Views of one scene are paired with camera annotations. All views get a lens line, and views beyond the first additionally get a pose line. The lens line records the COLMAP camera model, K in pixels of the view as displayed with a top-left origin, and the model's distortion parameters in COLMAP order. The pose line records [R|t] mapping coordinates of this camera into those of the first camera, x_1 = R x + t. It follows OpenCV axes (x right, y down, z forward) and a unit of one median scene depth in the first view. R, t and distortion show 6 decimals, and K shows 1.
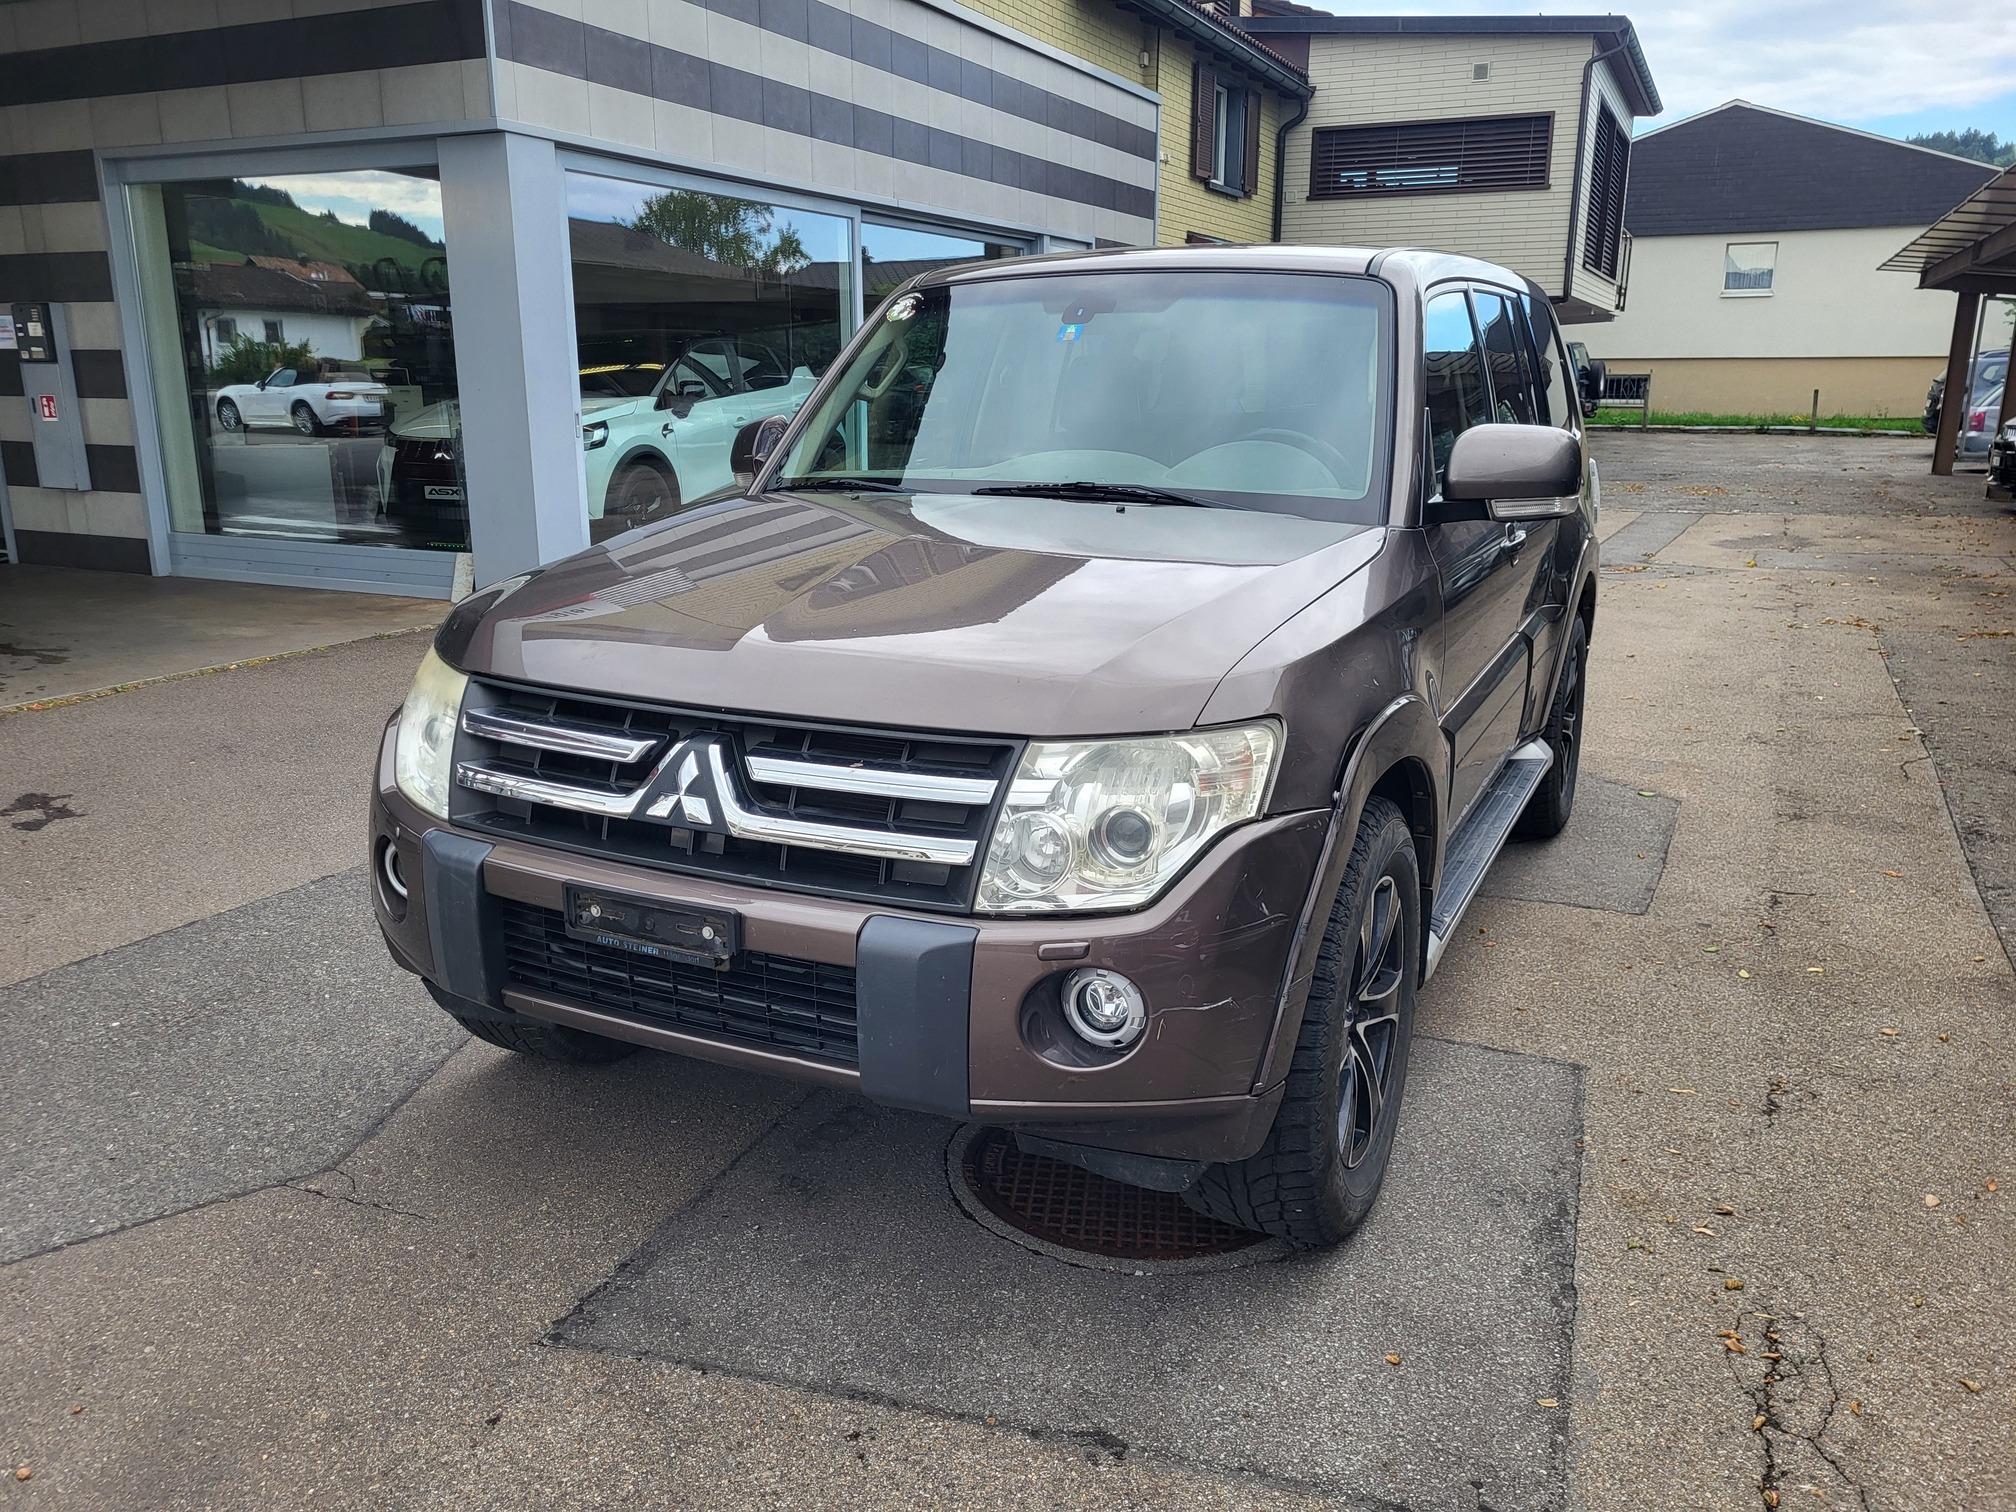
lens RADIAL K [[1514.7, 0, 1013.7], [0, 1514.7, 764.6], [0, 0, 1]] dist [0.054110, -0.050801]
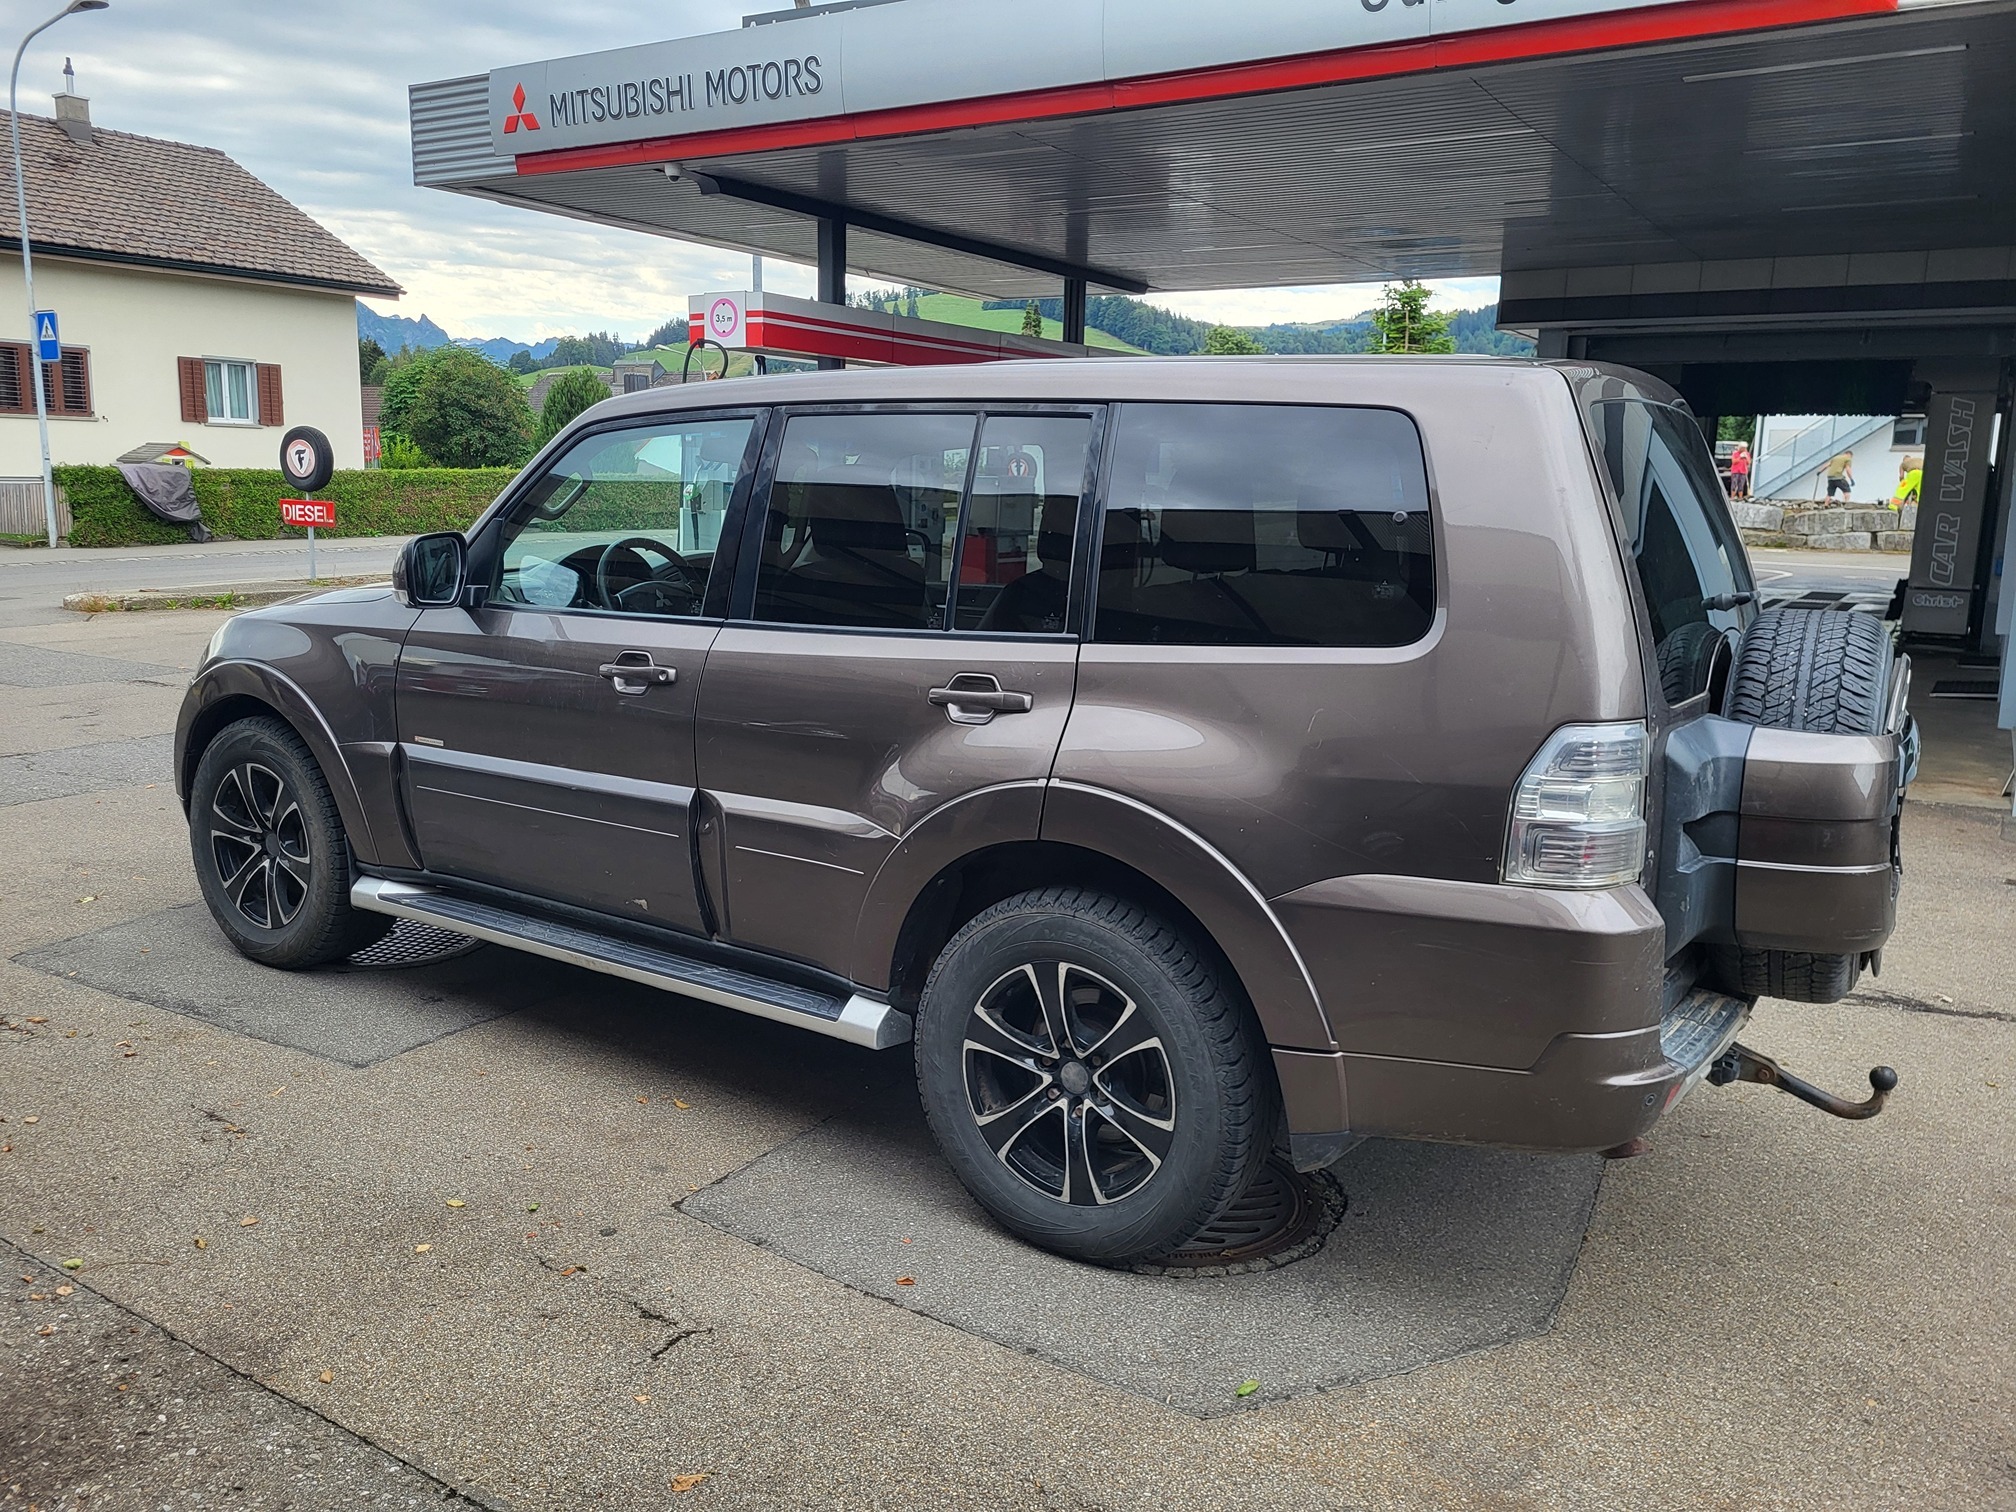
lens RADIAL K [[1553.4, 0, 1003.1], [0, 1553.4, 739.8], [0, 0, 1]] dist [0.057475, -0.052503]
pose [[-0.133194, 0.162287, -0.977713, 1.539265], [-0.275678, 0.941505, 0.193832, -0.436977], [0.951978, 0.295351, -0.080663, 1.594383]]
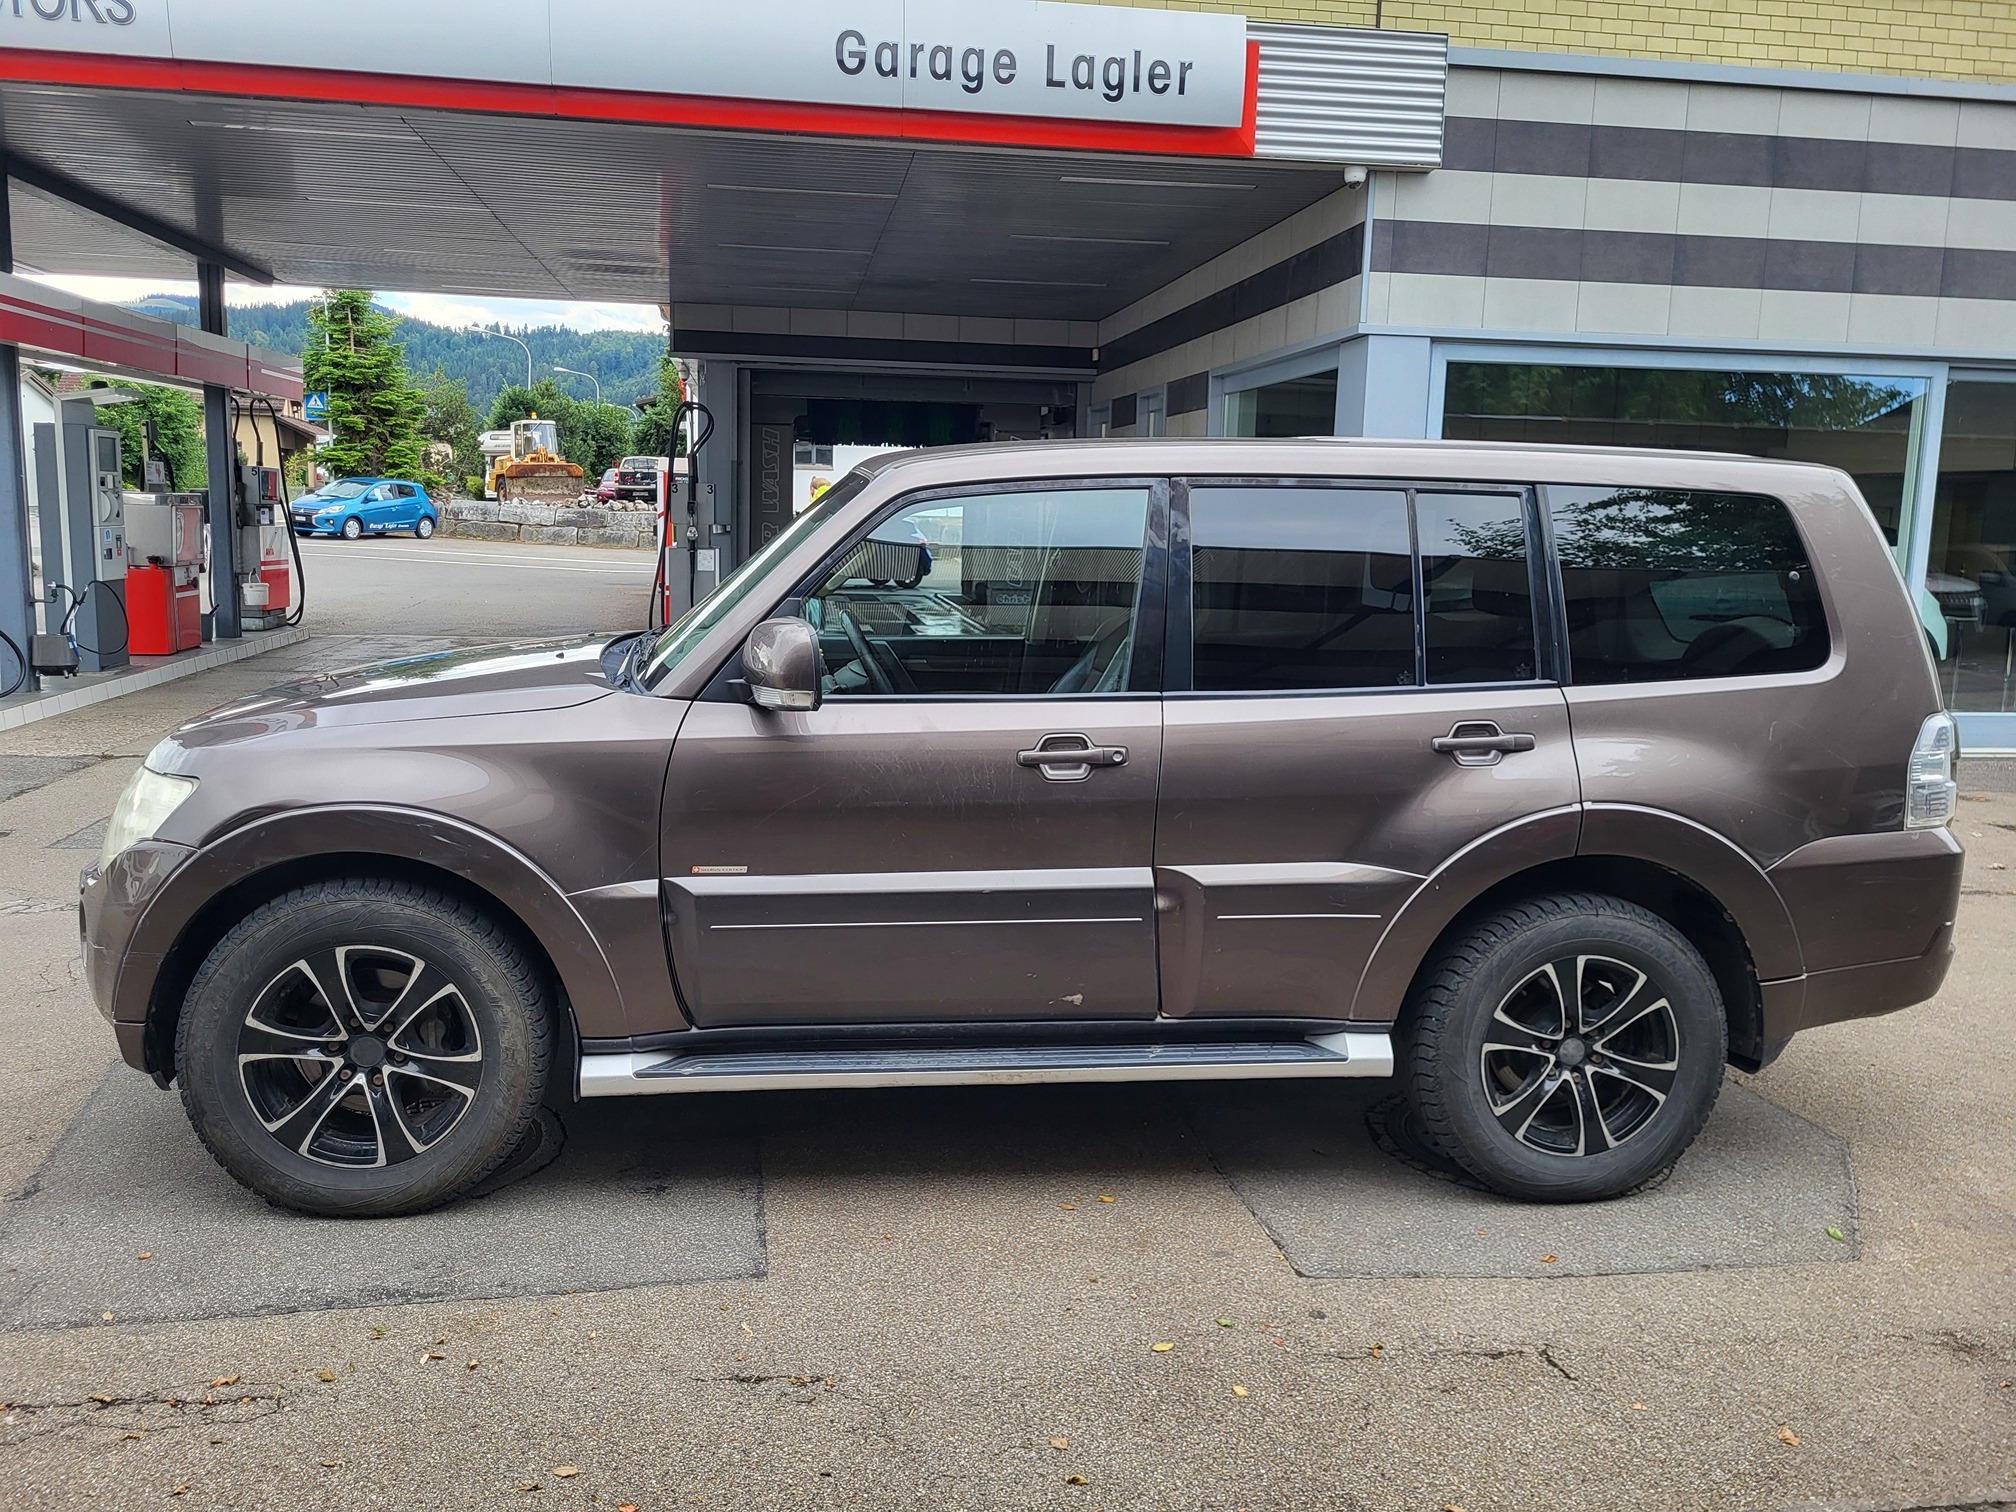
lens RADIAL K [[1547.2, 0, 1008.8], [0, 1547.2, 736.4], [0, 0, 1]] dist [0.049443, -0.040350]
pose [[0.551250, 0.134130, -0.823488, 1.296784], [-0.235684, 0.971830, 0.000523, -0.180303], [0.800360, 0.193794, 0.567333, 0.538507]]
